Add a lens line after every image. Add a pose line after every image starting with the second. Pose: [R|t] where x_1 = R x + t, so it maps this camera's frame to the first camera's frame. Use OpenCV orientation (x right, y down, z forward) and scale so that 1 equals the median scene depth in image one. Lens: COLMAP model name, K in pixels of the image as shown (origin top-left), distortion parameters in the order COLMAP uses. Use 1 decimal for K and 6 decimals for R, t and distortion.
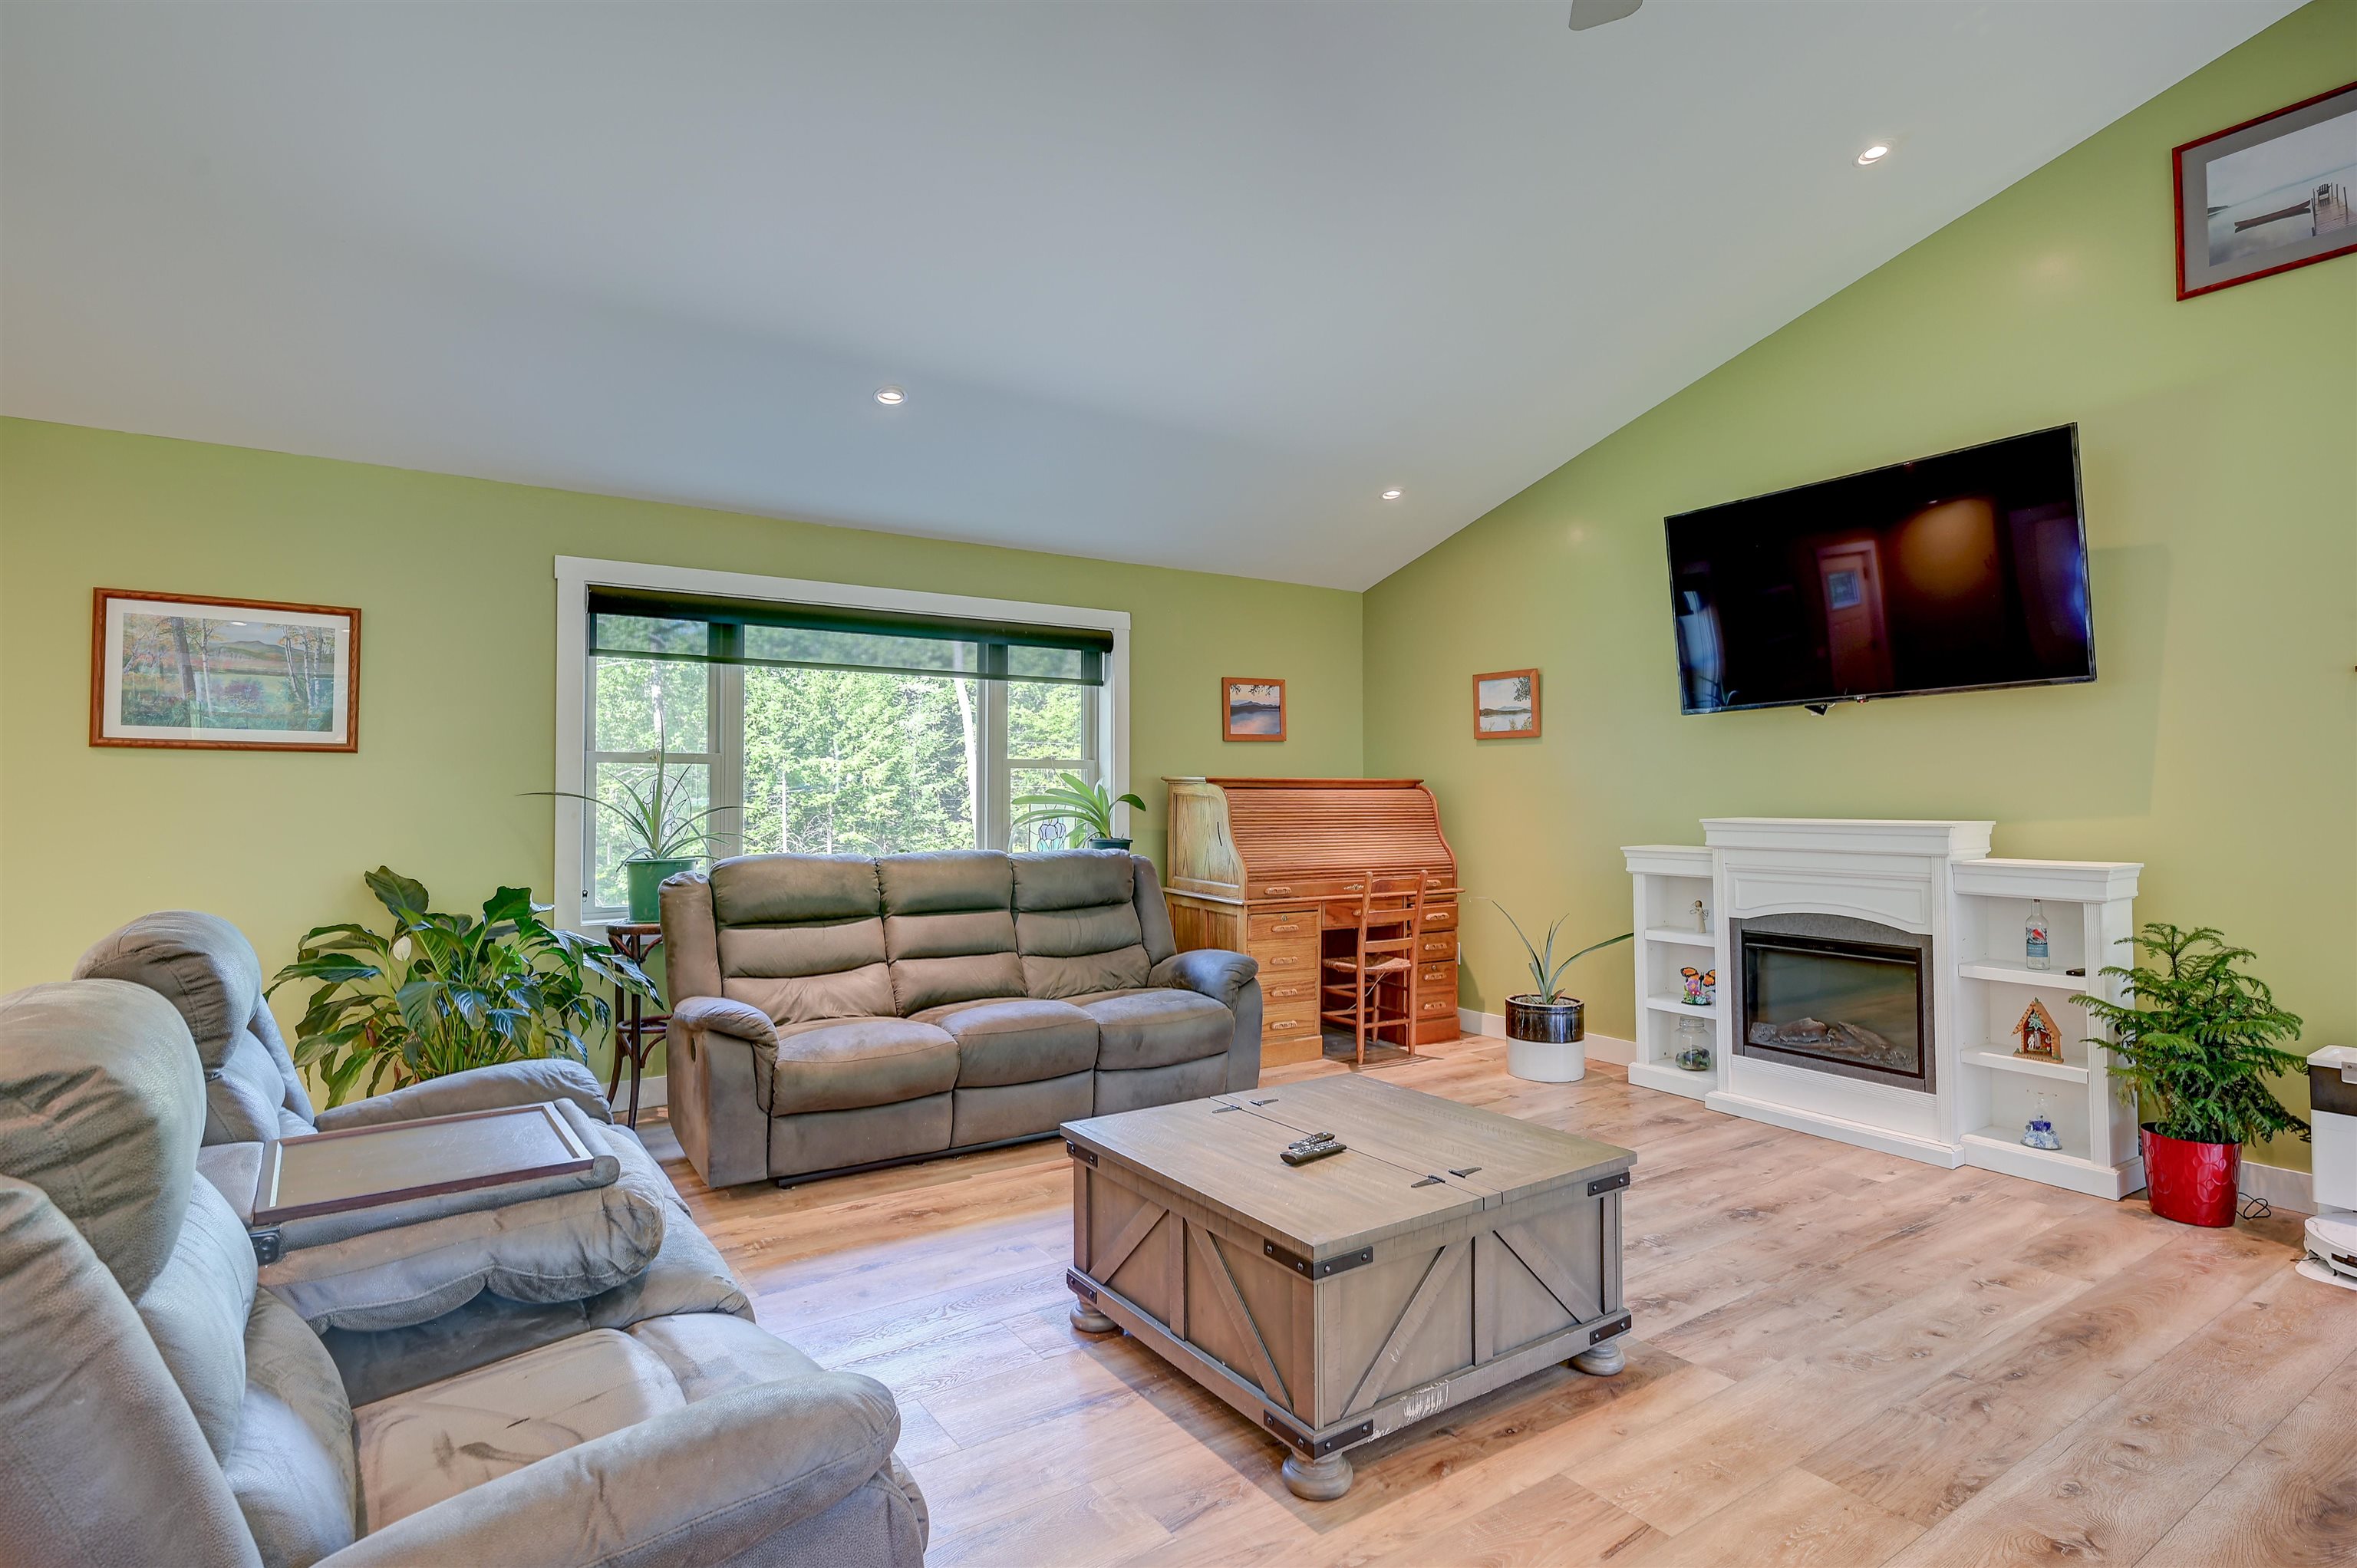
lens RADIAL K [[1173.9, 0, 1178.7], [0, 1173.9, 774.2], [0, 0, 1]] dist [0.001096, -0.000056]
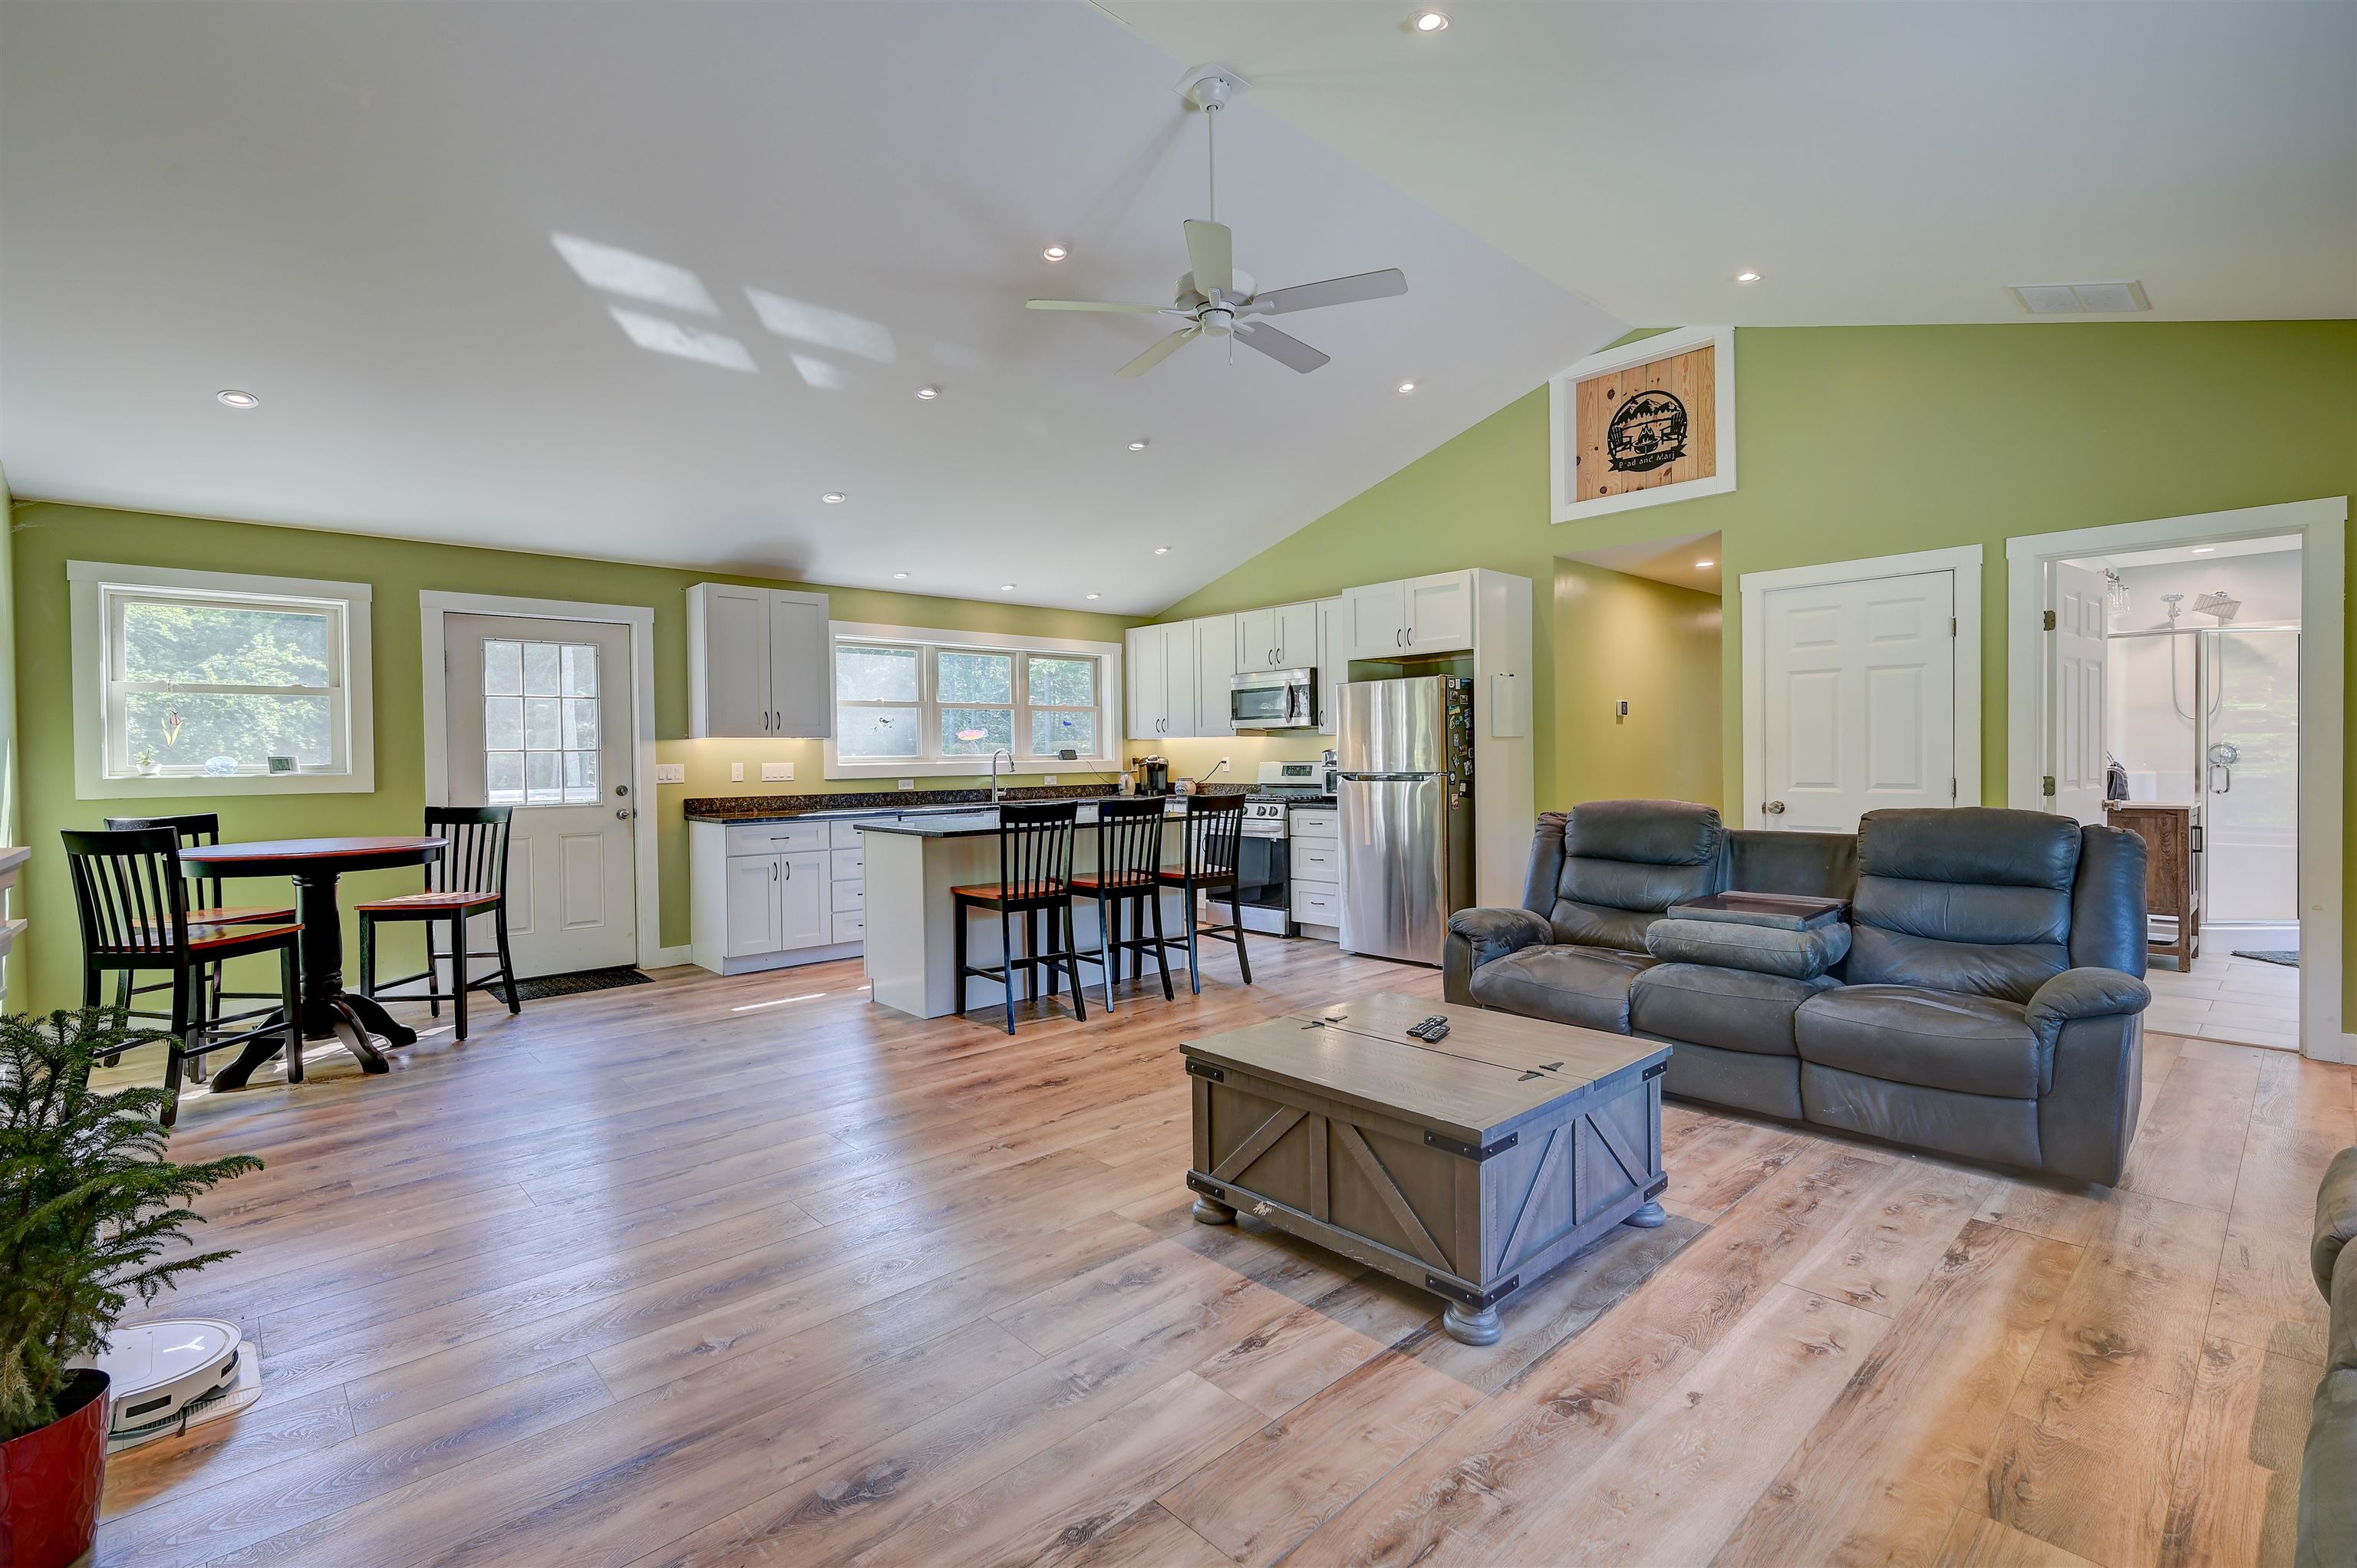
lens RADIAL K [[1060.5, 0, 1159.9], [0, 1060.5, 771.5], [0, 0, 1]] dist [0.000889, 0.000360]
pose [[-0.990371, 0.014273, -0.137698, 0.330328], [0.014643, 0.999891, -0.001674, 0.020920], [0.137659, -0.003674, -0.990473, 1.238652]]
